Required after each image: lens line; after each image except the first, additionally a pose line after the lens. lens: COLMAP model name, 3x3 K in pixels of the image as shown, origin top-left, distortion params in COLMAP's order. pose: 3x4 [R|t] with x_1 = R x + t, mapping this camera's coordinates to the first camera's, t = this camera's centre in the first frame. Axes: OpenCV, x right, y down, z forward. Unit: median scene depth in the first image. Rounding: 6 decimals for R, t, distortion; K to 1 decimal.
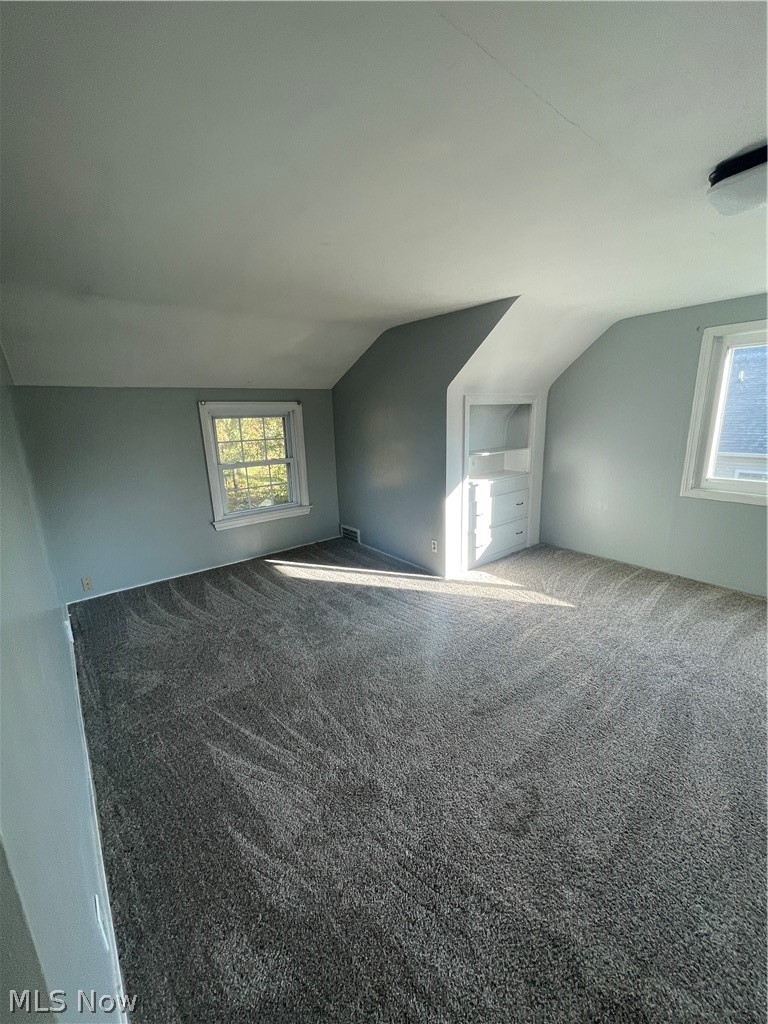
lens RADIAL K [[413.9, 0, 382.7], [0, 413.9, 509.0], [0, 0, 1]] dist [-0.000520, 0.000275]
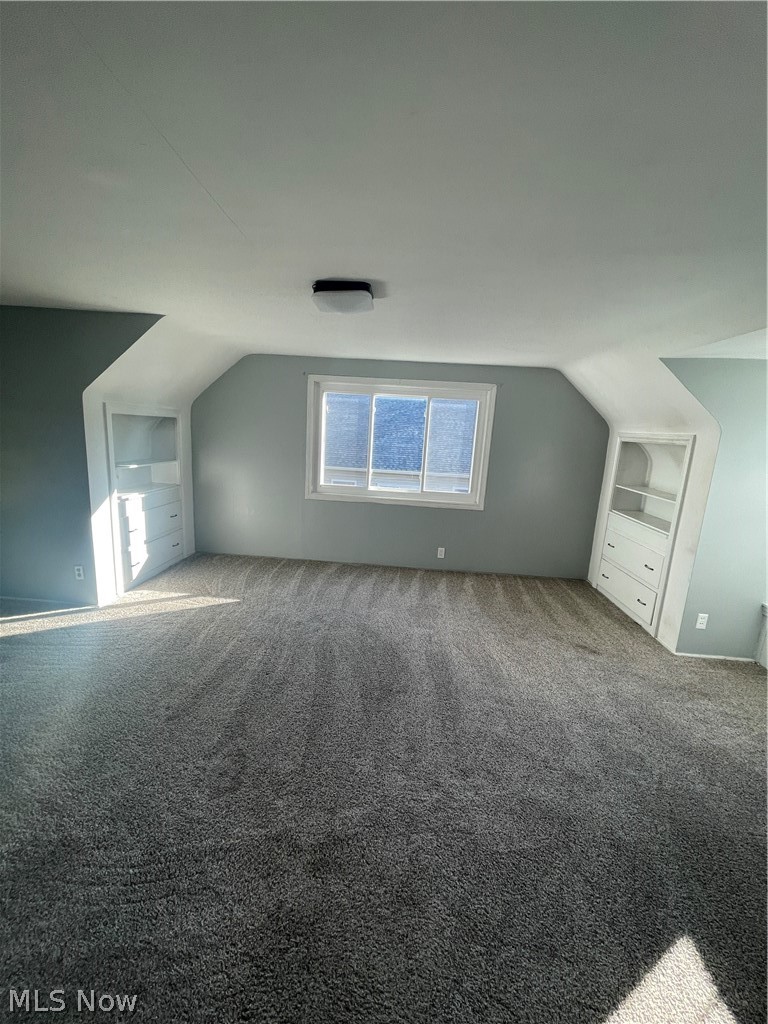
lens RADIAL K [[413.9, 0, 382.7], [0, 413.9, 509.0], [0, 0, 1]] dist [-0.000520, 0.000275]
pose [[0.672419, -0.072567, 0.736605, -0.080366], [0.095048, 0.995409, 0.011297, 0.009178], [-0.734043, 0.062417, 0.676229, -0.061693]]
